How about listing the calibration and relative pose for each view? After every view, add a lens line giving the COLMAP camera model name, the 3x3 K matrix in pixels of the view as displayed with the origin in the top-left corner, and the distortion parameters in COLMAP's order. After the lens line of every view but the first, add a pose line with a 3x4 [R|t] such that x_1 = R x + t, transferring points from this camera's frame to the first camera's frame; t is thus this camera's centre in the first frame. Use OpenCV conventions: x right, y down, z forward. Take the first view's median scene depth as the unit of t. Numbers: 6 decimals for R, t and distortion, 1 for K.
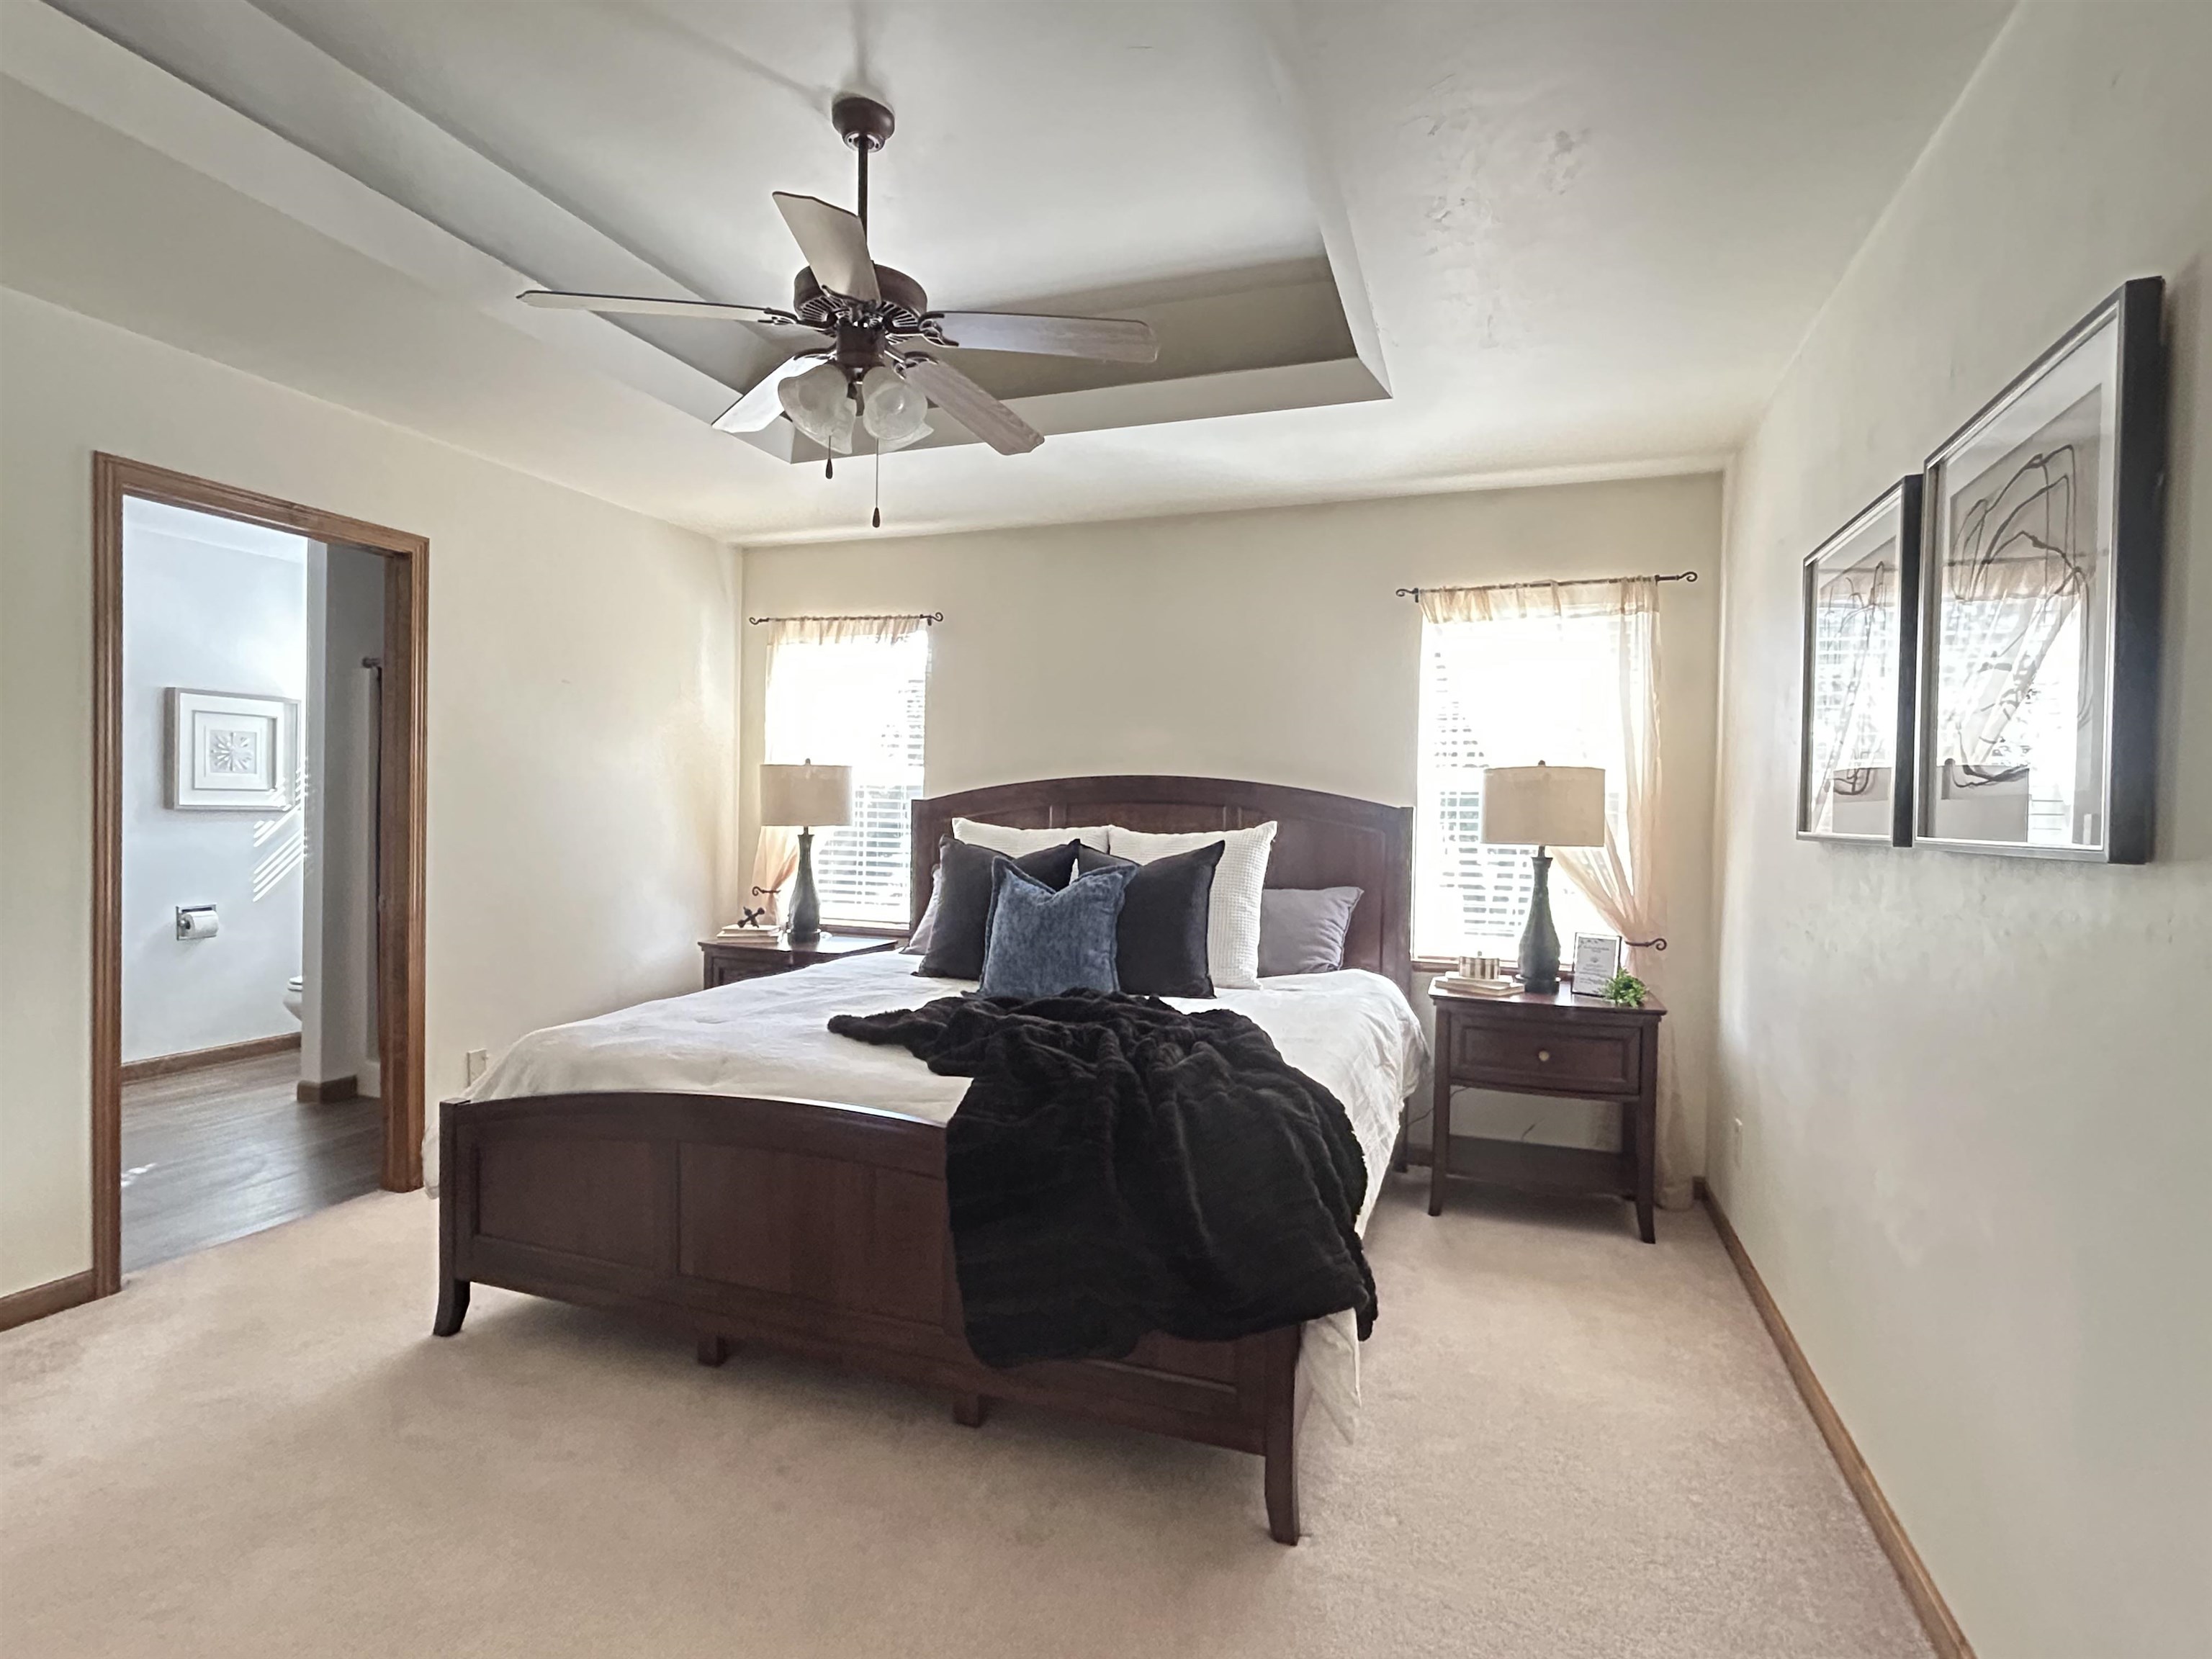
lens RADIAL K [[1116.9, 0, 1103.2], [0, 1116.9, 824.1], [0, 0, 1]] dist [-0.001772, -0.000098]
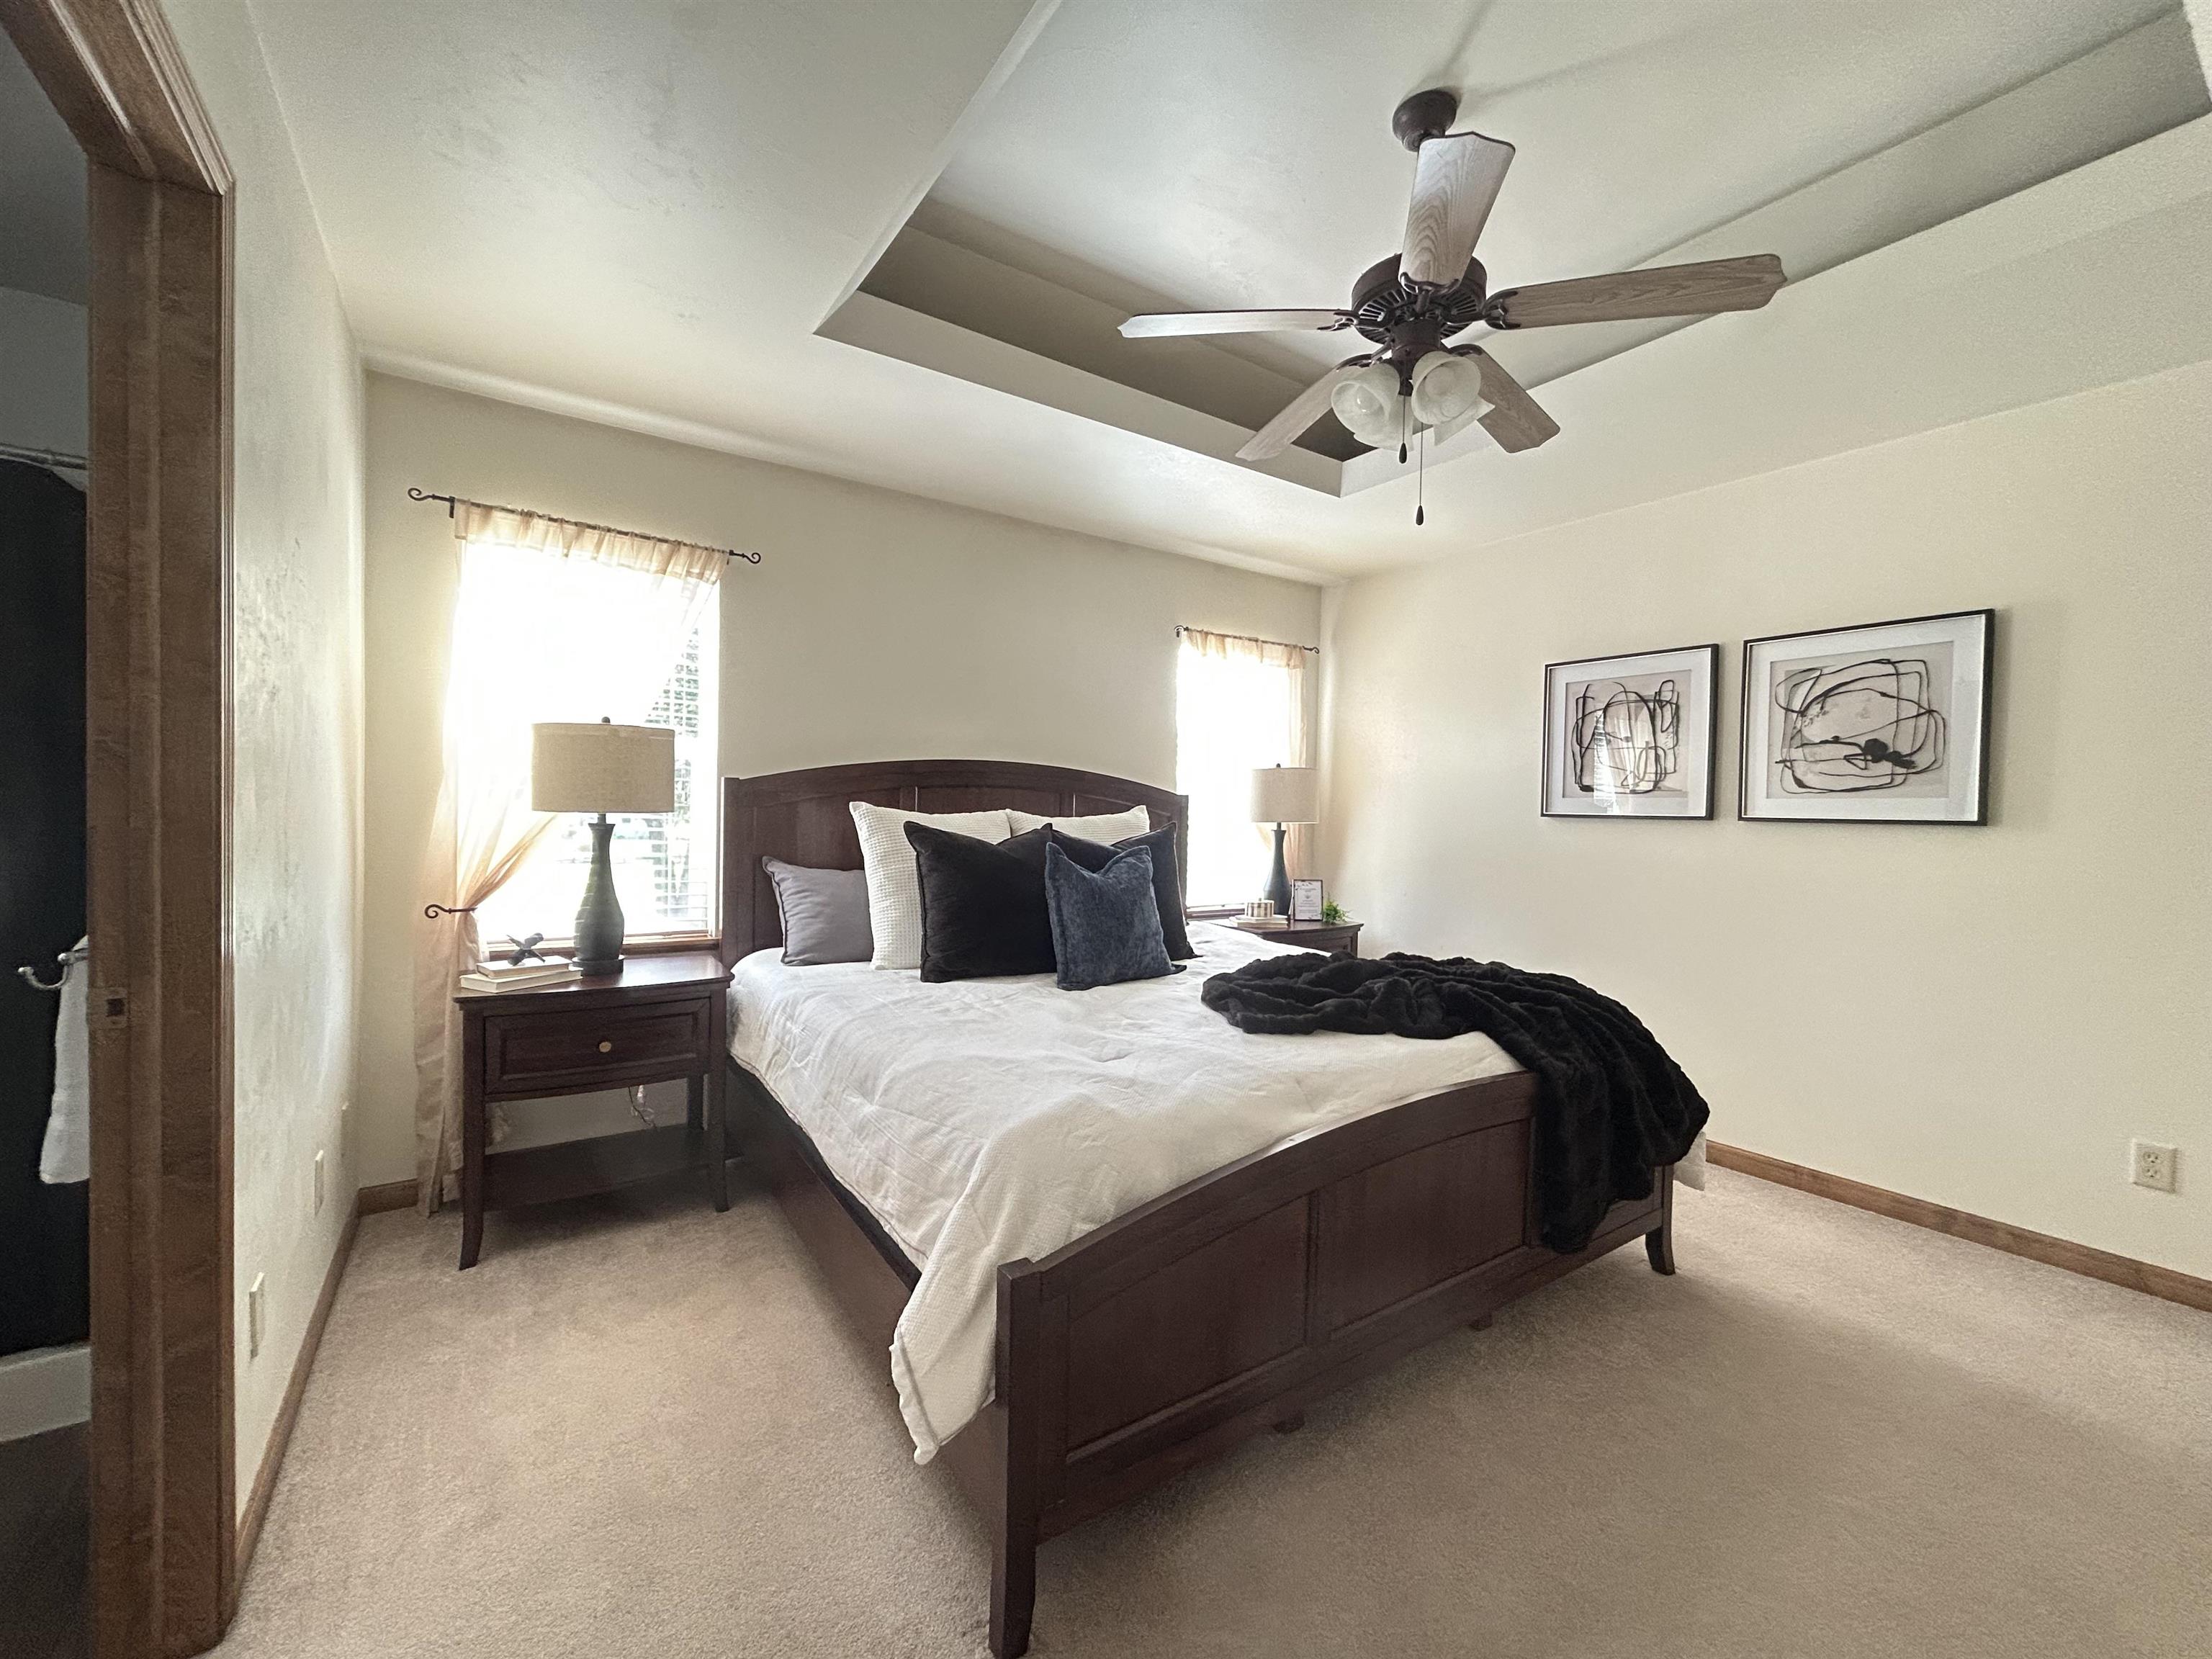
lens RADIAL K [[893.0, 0, 1104.8], [0, 893.0, 829.7], [0, 0, 1]] dist [-0.003484, -0.000169]
pose [[0.584802, -0.026536, 0.810742, -0.652042], [-0.004701, 0.999337, 0.036100, -0.011481], [-0.811163, -0.024922, 0.584289, 0.481190]]
